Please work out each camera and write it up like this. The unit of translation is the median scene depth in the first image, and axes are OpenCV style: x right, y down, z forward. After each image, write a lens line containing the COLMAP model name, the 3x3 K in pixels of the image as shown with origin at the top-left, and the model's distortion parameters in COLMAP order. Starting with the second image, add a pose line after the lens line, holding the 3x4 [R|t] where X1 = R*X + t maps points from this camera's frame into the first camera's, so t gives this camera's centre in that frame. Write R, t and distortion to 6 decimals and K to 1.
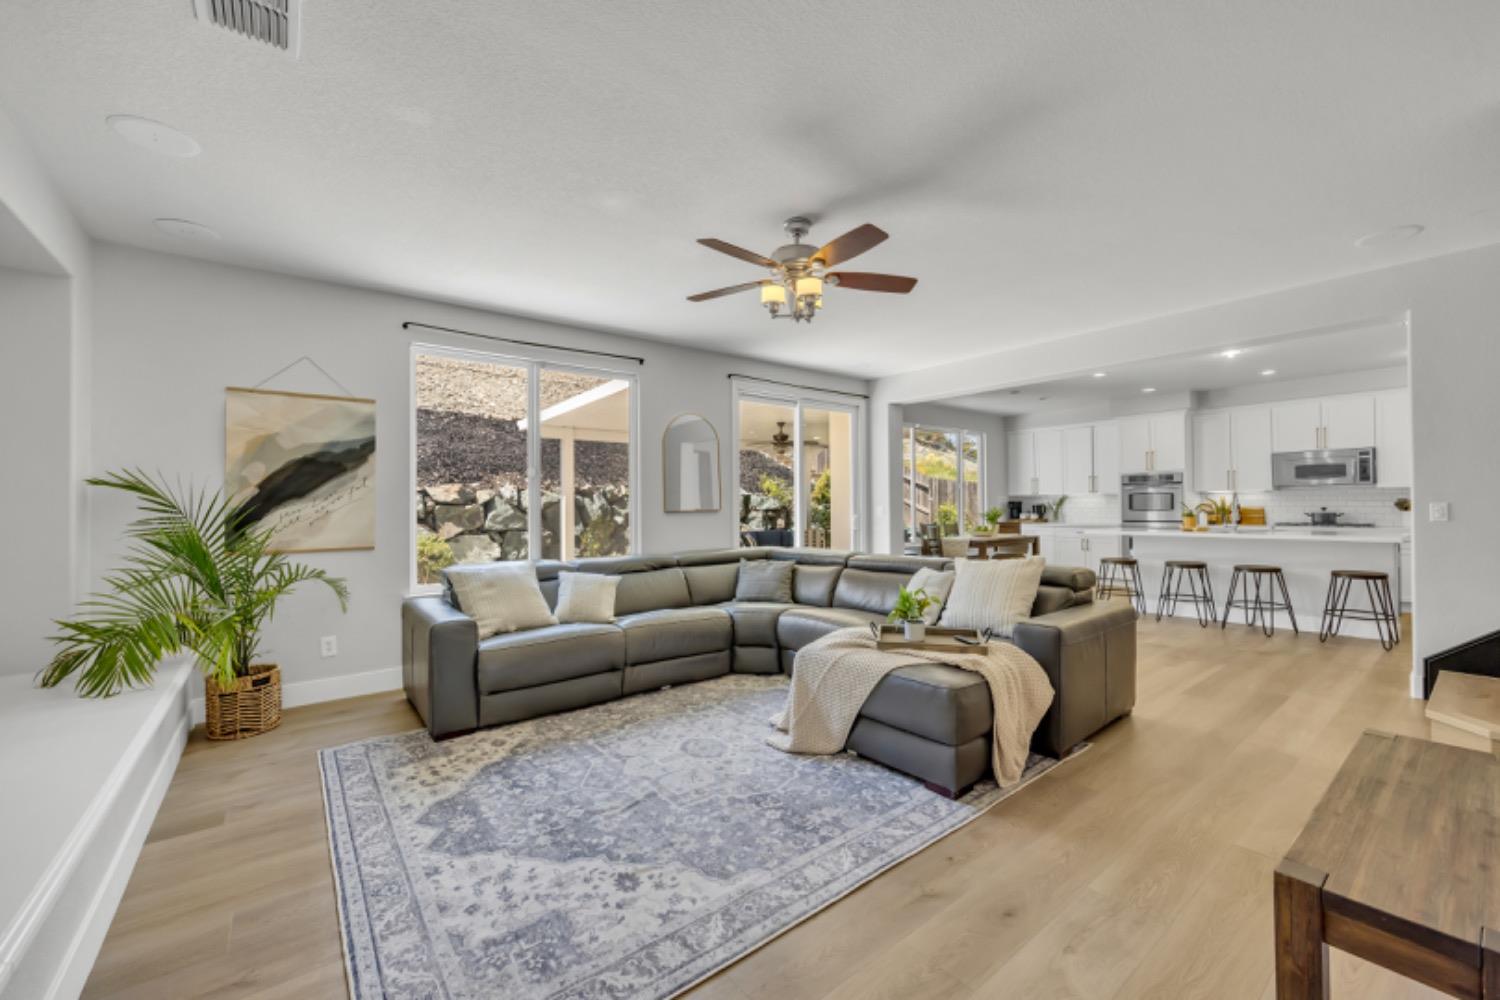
lens RADIAL K [[594.1, 0, 752.6], [0, 594.1, 502.1], [0, 0, 1]] dist [-0.003744, 0.000157]
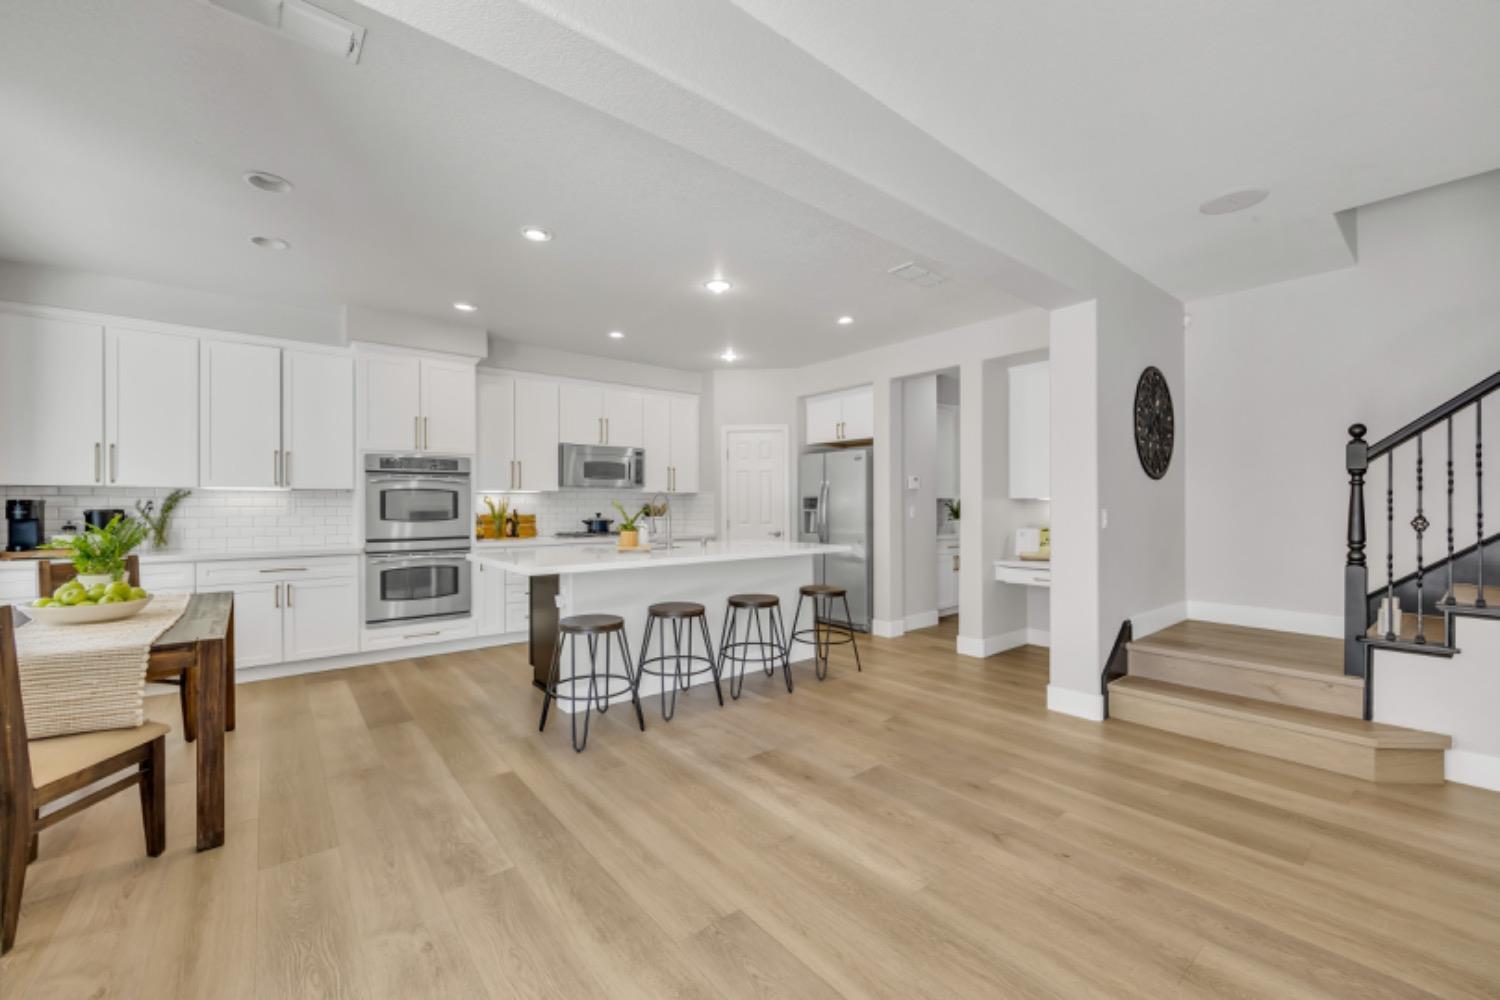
lens RADIAL K [[594.1, 0, 752.6], [0, 594.1, 502.1], [0, 0, 1]] dist [-0.003744, 0.000157]
pose [[-0.018026, 0.014273, 0.999736, 0.104996], [-0.005483, 0.999882, -0.014374, 0.003823], [-0.999822, -0.005741, -0.017945, 0.798111]]
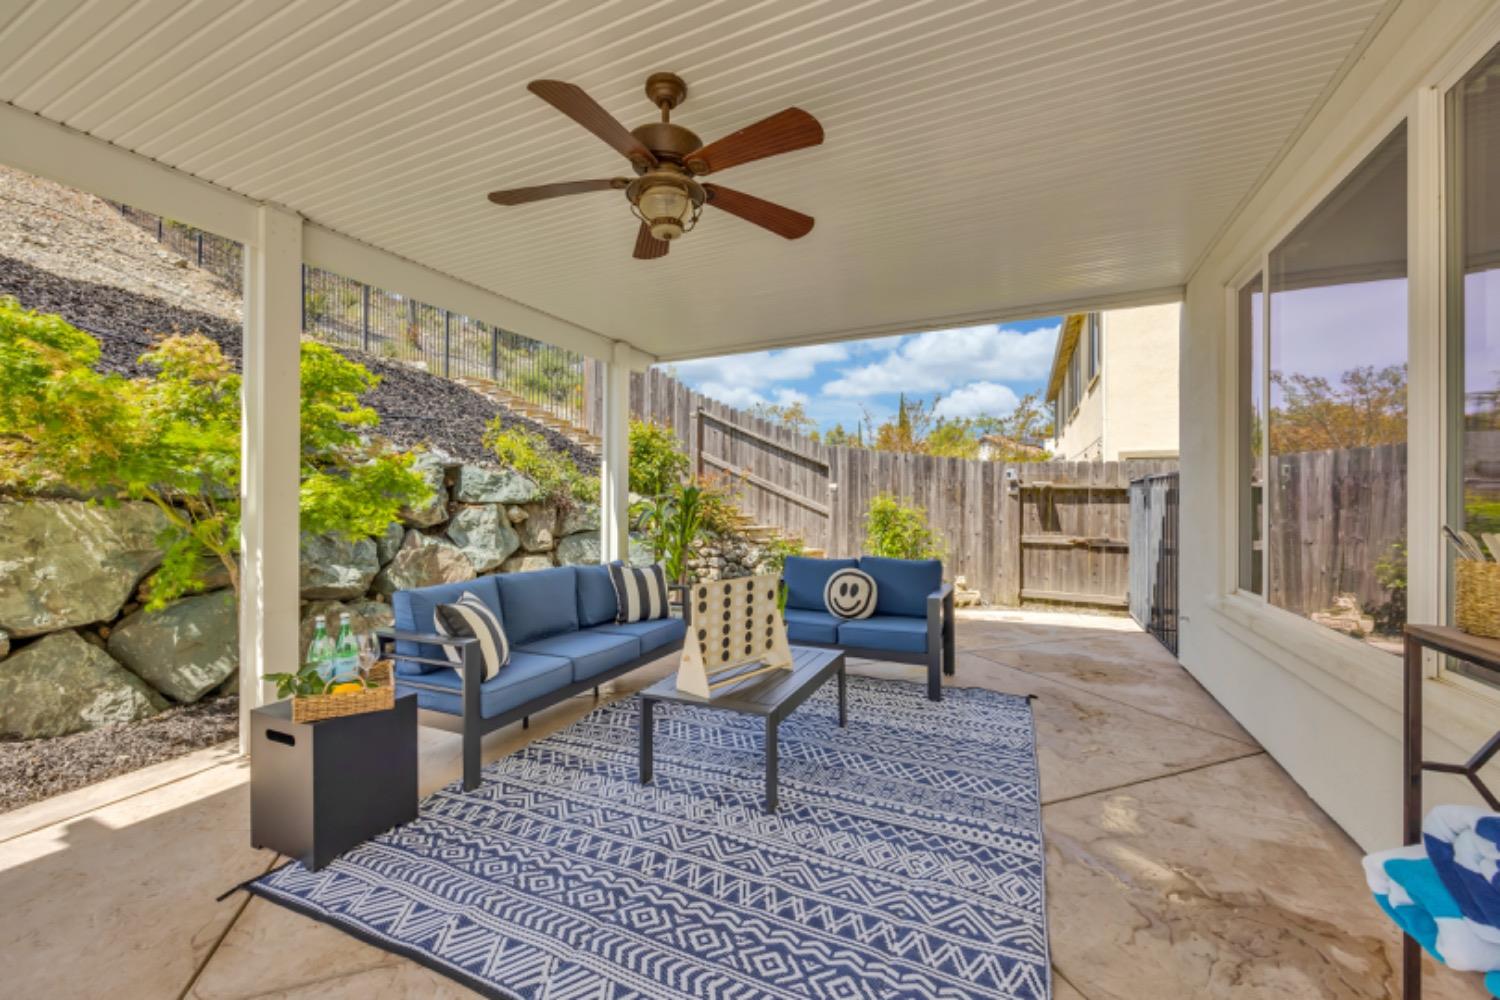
lens RADIAL K [[594.1, 0, 752.6], [0, 594.1, 502.1], [0, 0, 1]] dist [-0.003744, 0.000157]
pose [[0.887172, 0.010256, 0.461326, -0.027531], [-0.013719, 0.999897, 0.004153, 0.017247], [-0.461236, -0.010013, 0.887221, 1.148798]]
